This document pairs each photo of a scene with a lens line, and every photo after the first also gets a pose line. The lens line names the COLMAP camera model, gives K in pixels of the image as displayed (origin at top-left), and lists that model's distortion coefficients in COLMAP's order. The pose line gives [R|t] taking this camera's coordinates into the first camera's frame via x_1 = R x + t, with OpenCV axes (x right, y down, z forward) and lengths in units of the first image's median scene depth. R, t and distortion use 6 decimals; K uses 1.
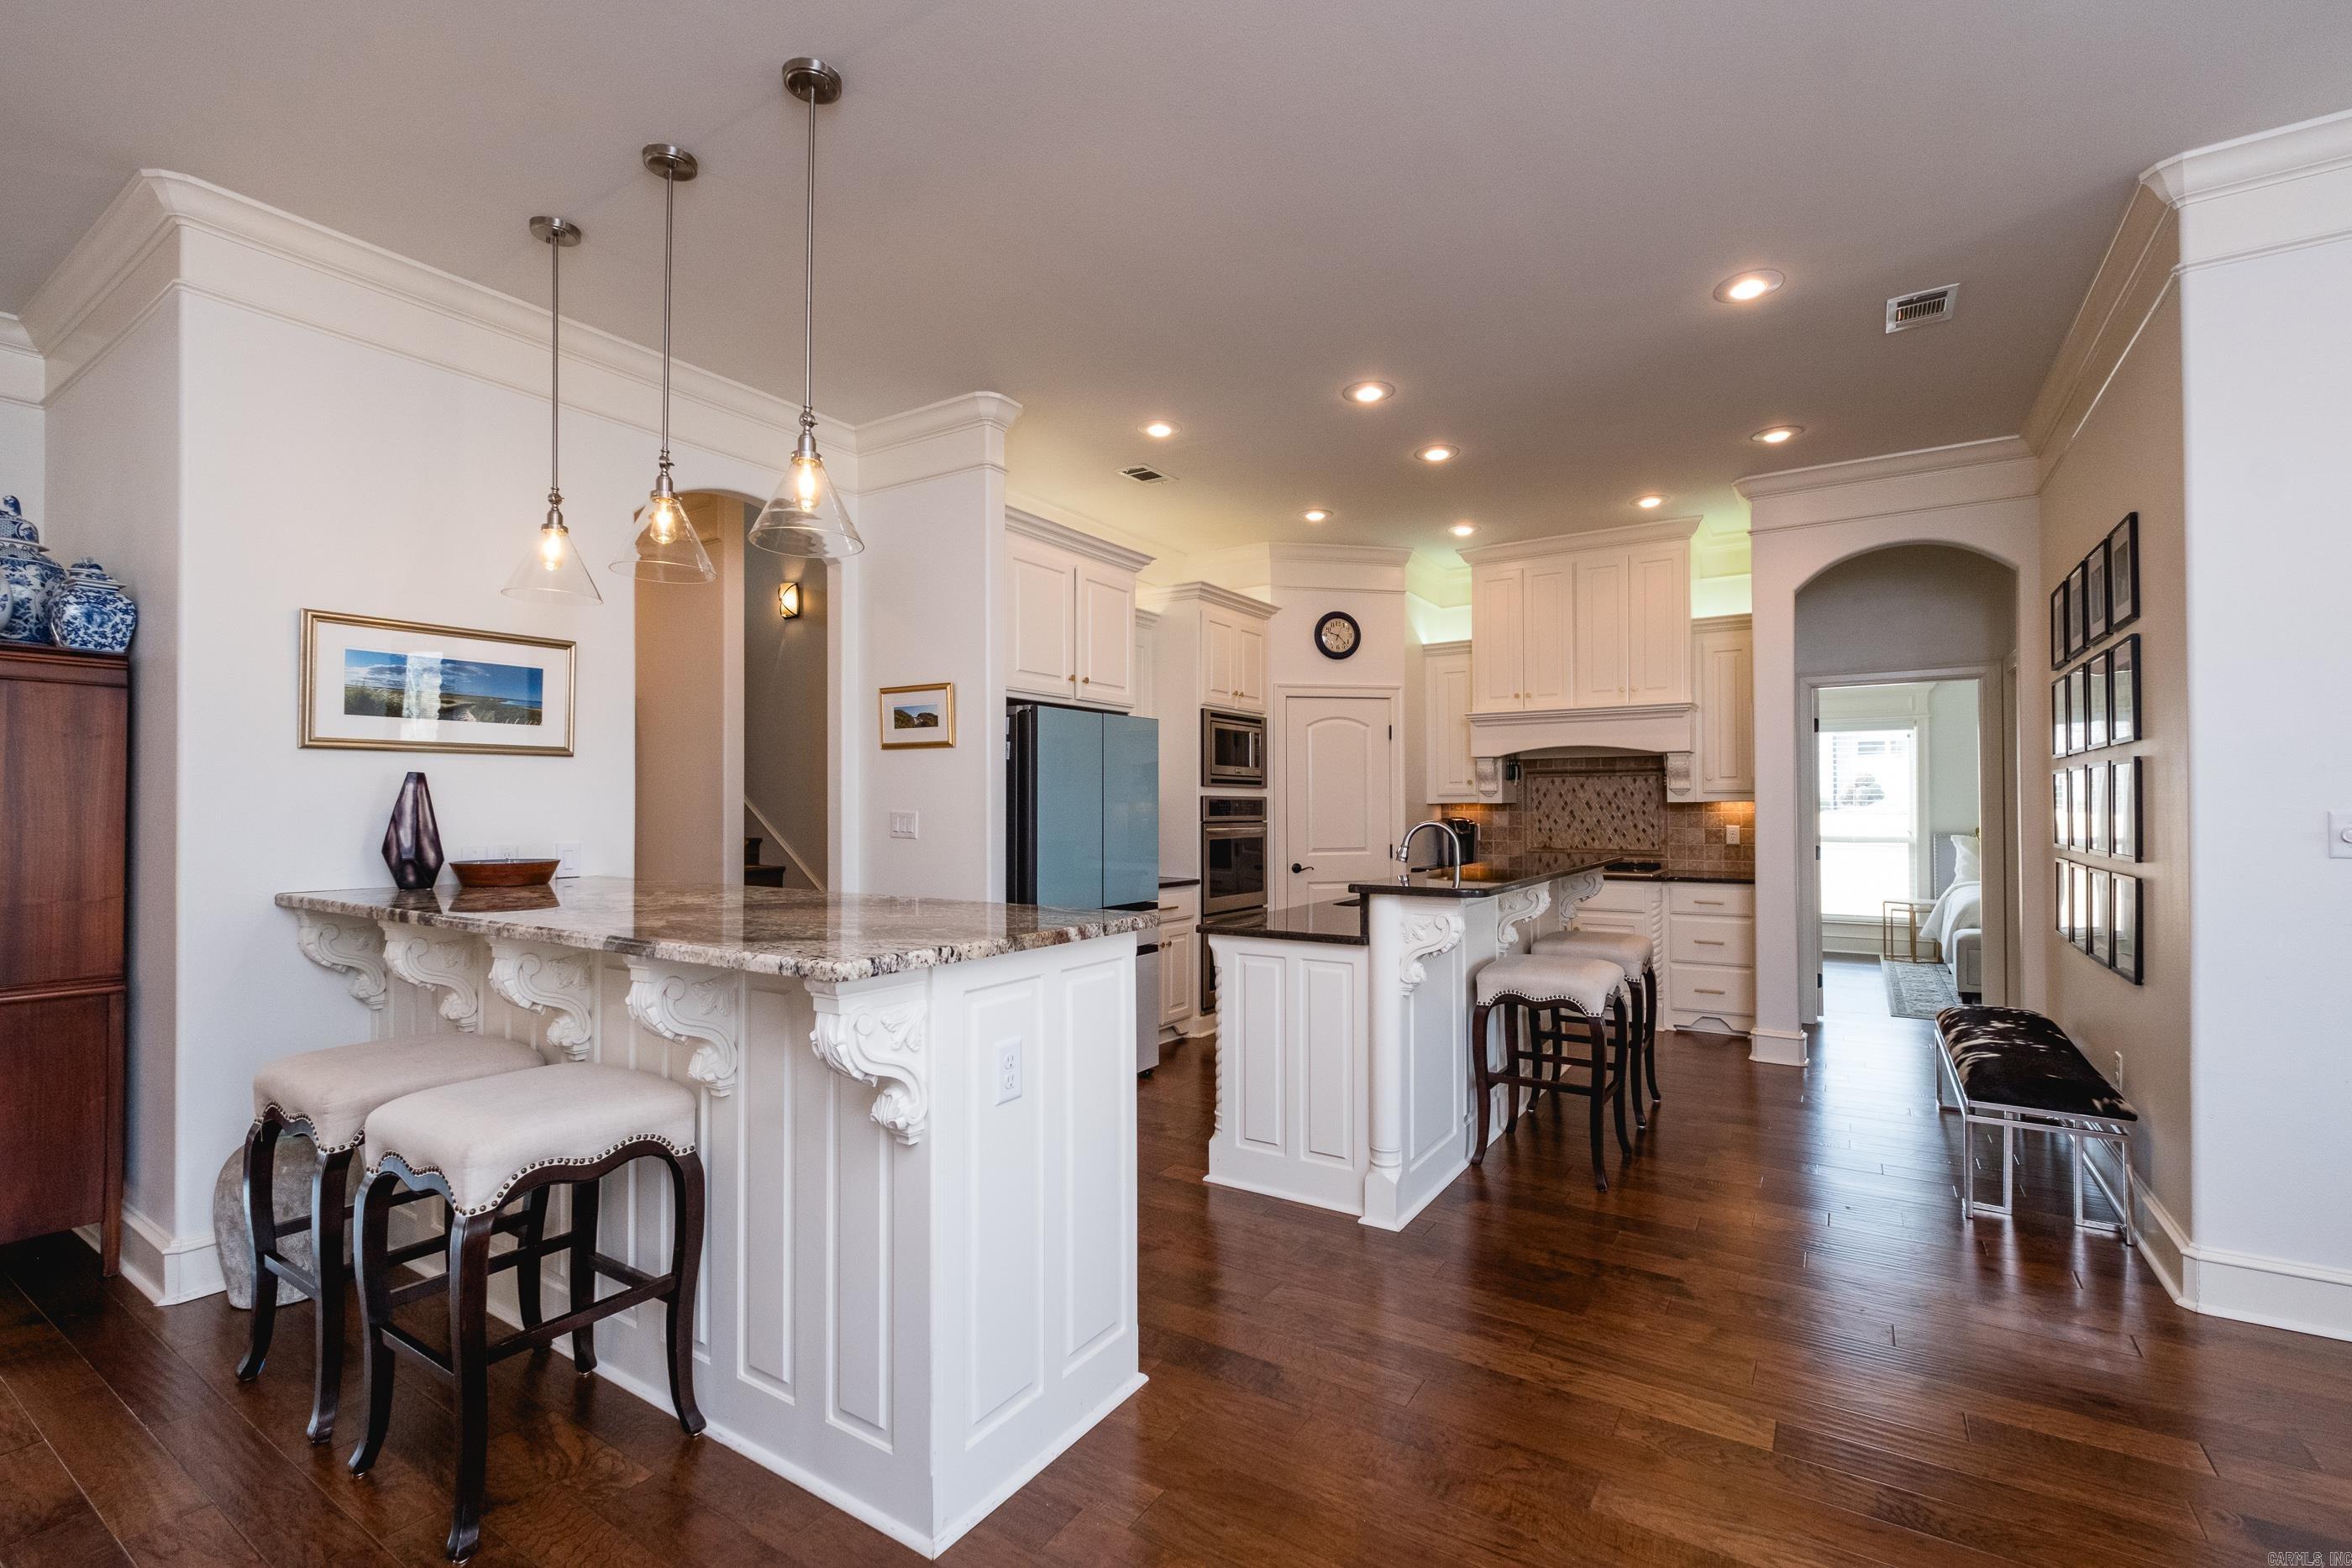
lens RADIAL K [[1014.8, 0, 1169.3], [0, 1014.8, 798.5], [0, 0, 1]] dist [-0.001024, -0.001857]
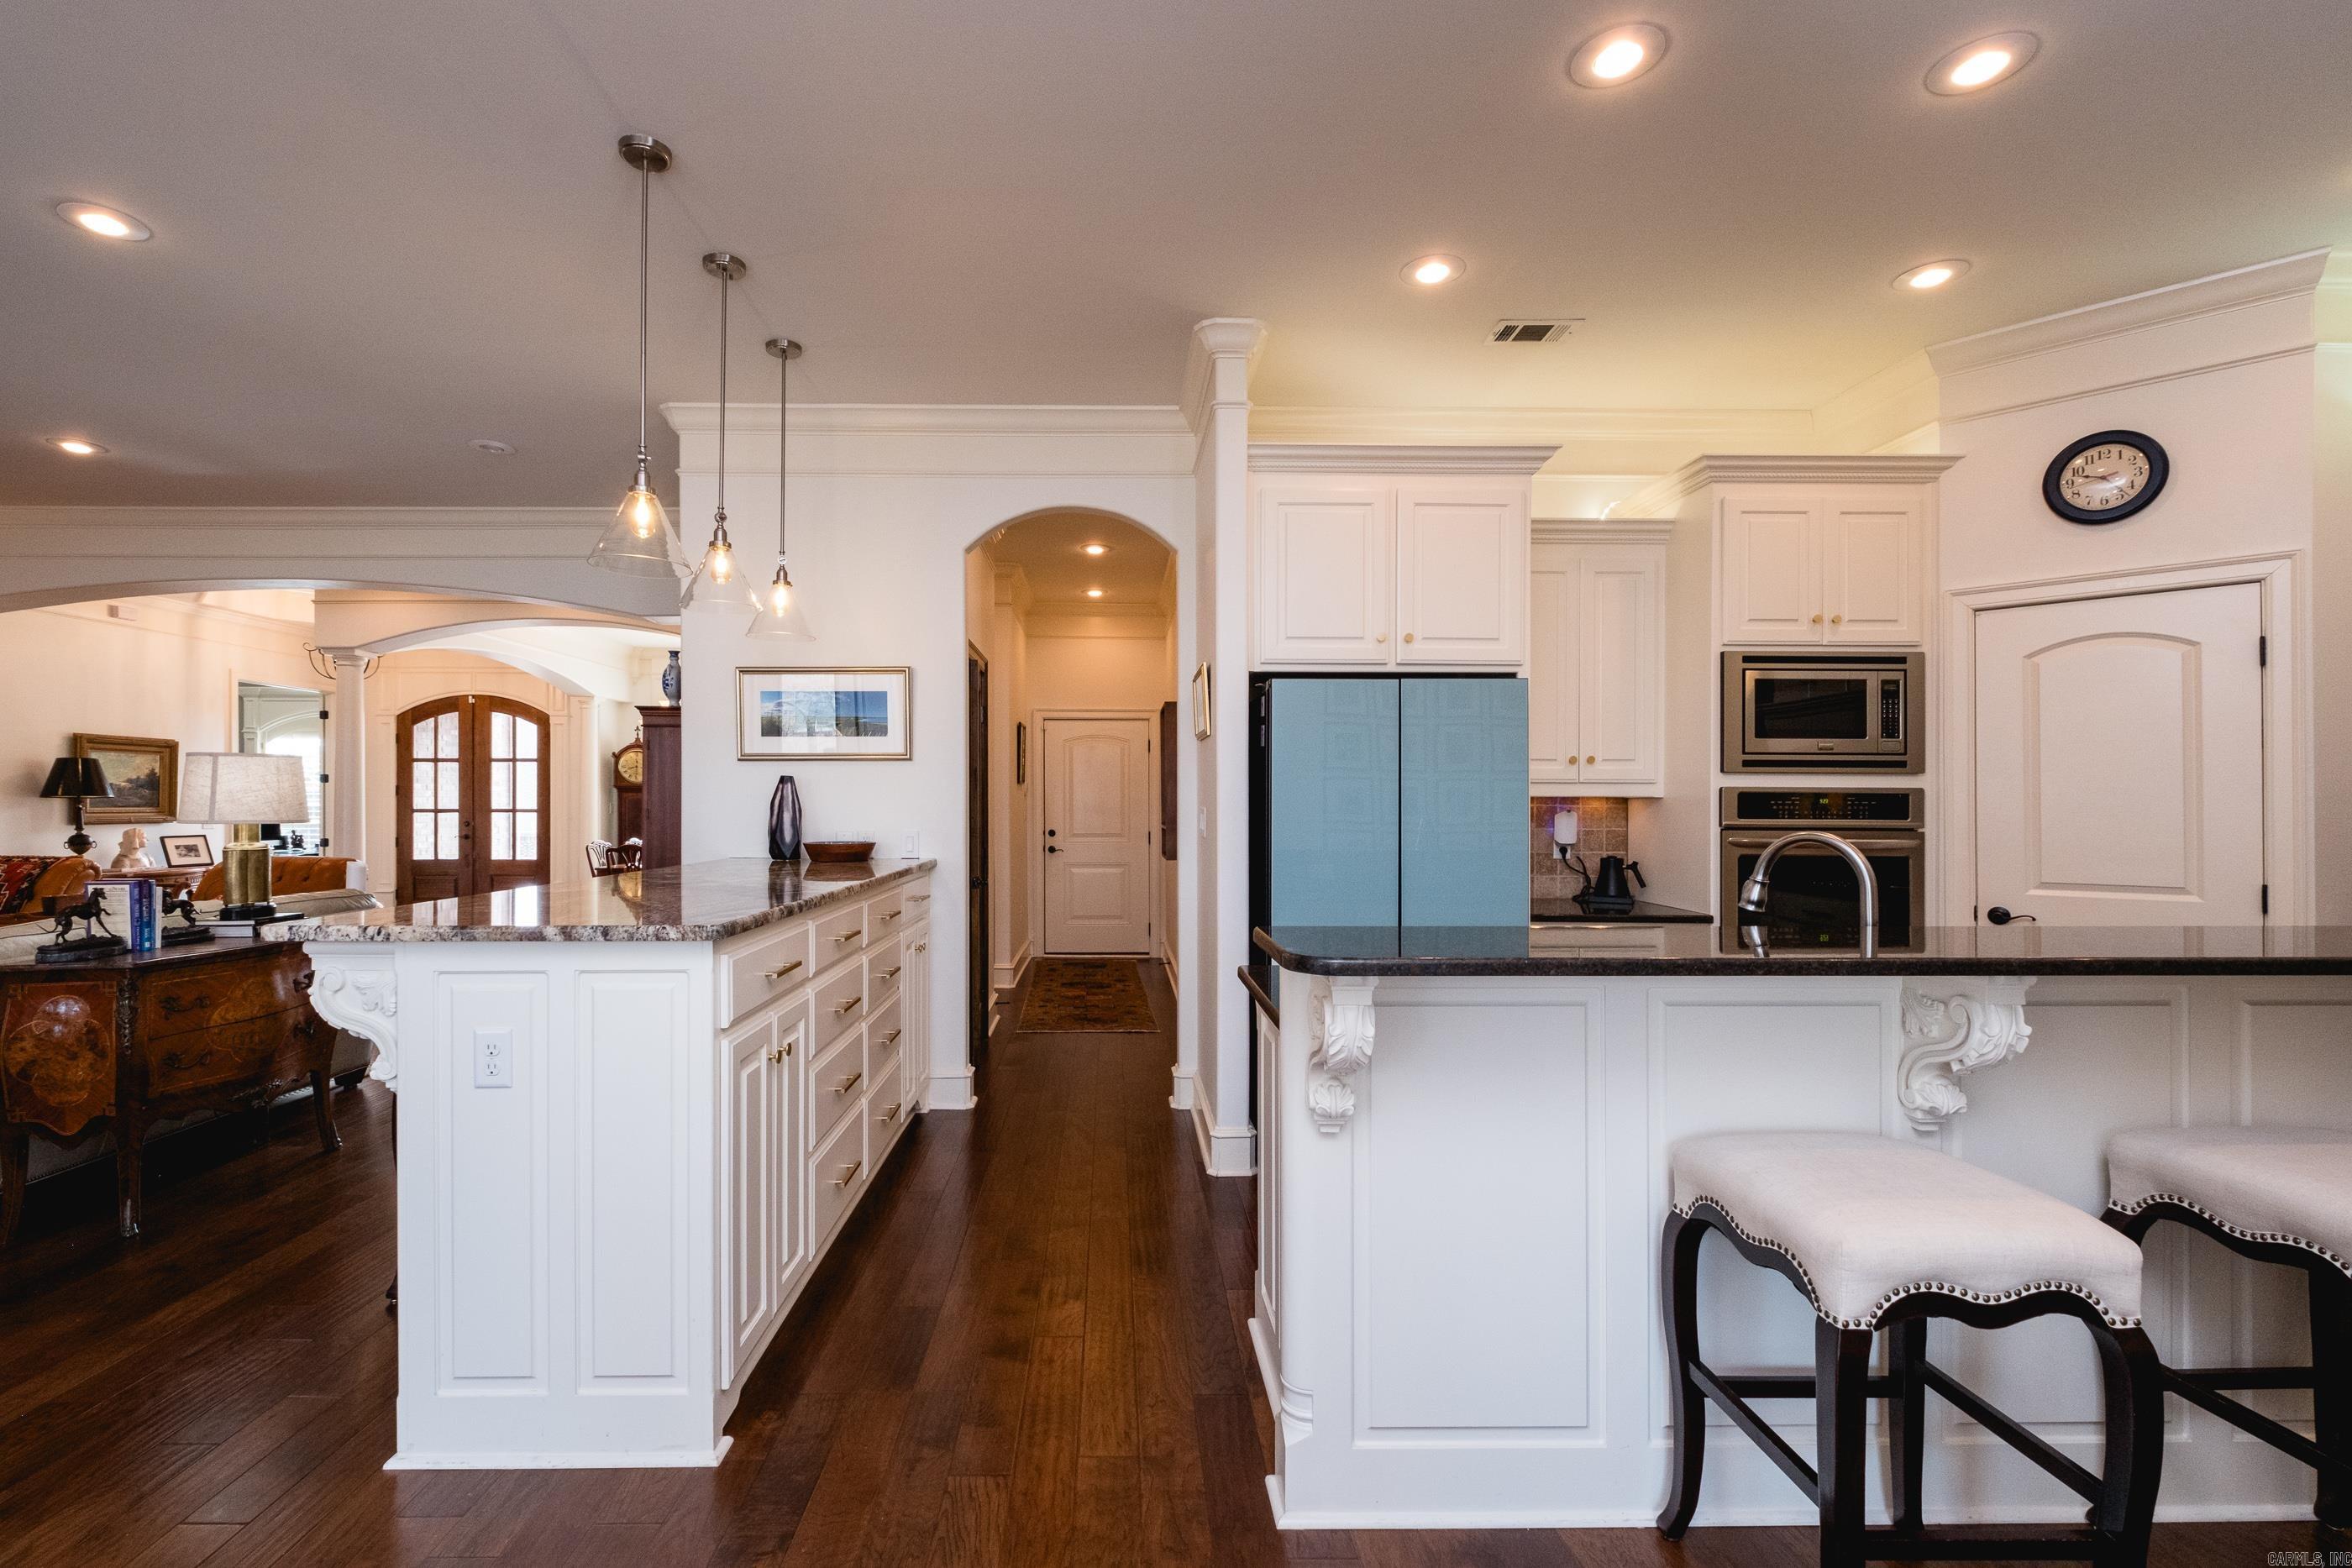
lens RADIAL K [[1014.8, 0, 1145.6], [0, 1014.8, 799.3], [0, 0, 1]] dist [-0.001024, -0.001857]
pose [[0.562975, -0.000943, -0.826474, 0.345378], [0.003326, 0.999994, 0.001125, 0.003046], [0.826467, -0.003382, 0.562974, 0.319741]]
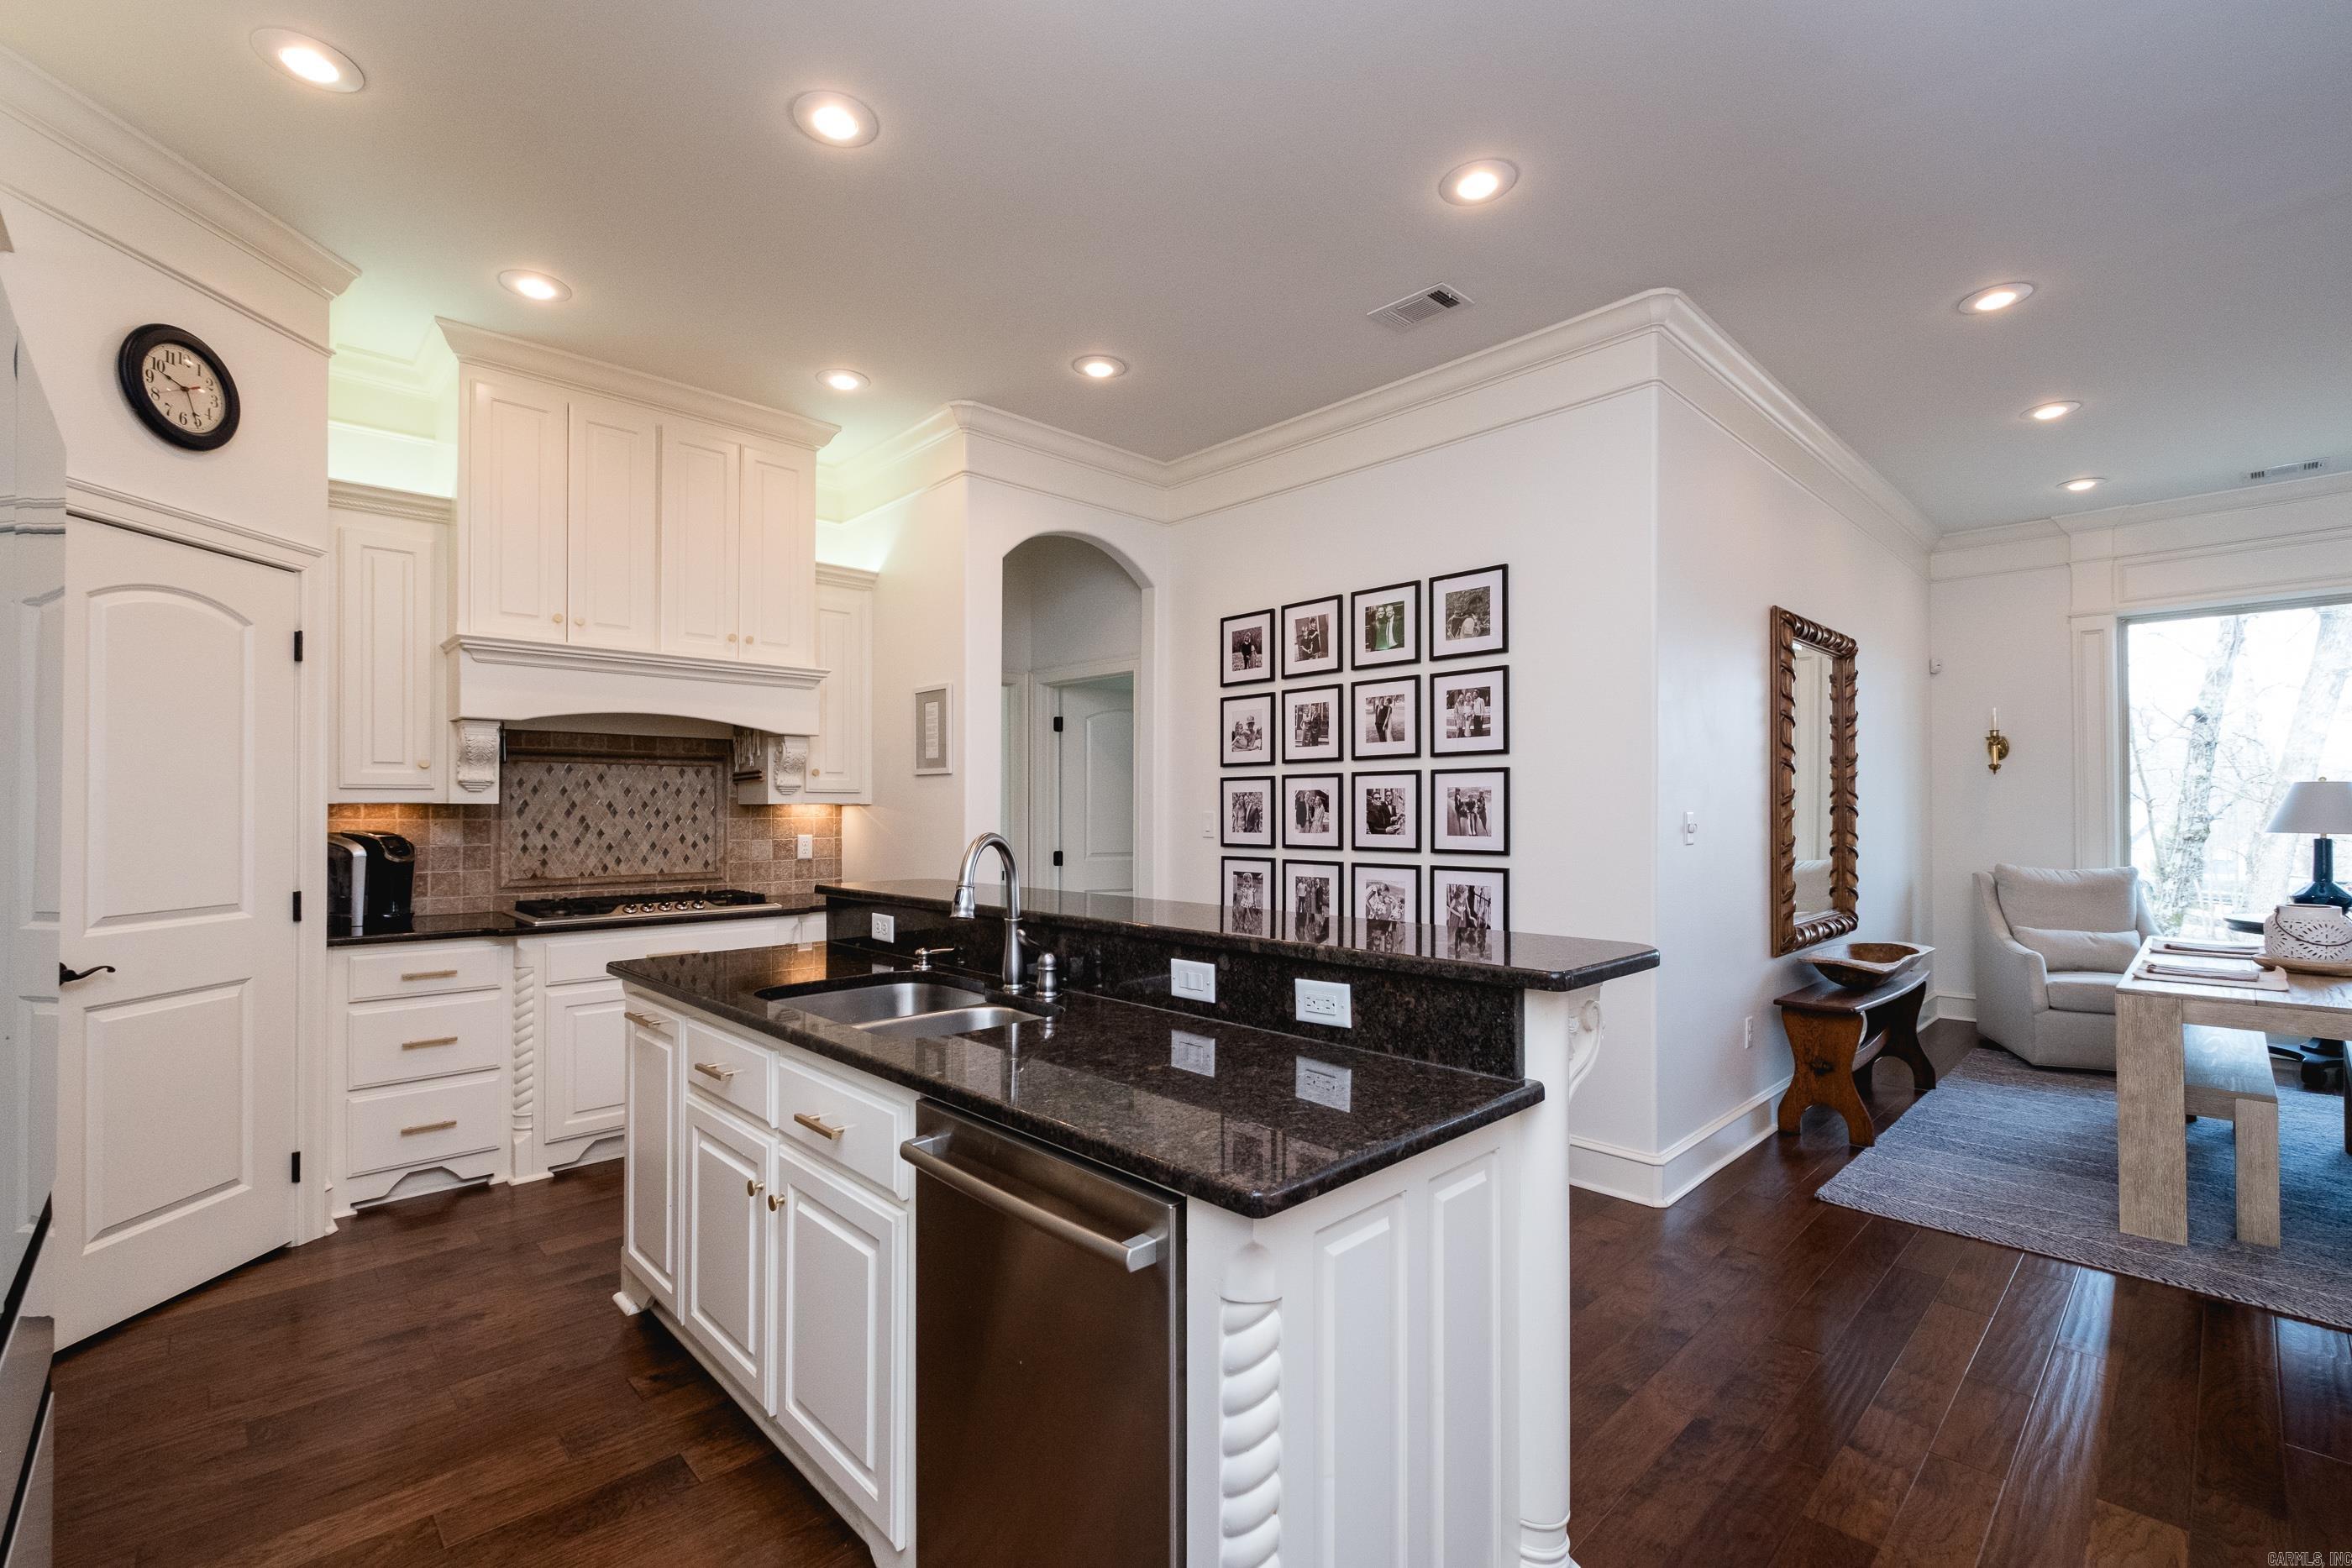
lens RADIAL K [[1014.8, 0, 1197.8], [0, 1014.8, 793.5], [0, 0, 1]] dist [-0.001024, -0.001857]
pose [[0.220751, 0.018209, 0.975160, -0.149744], [-0.006625, 0.999831, -0.017170, 0.006511], [-0.975308, -0.002671, 0.220835, 0.554198]]
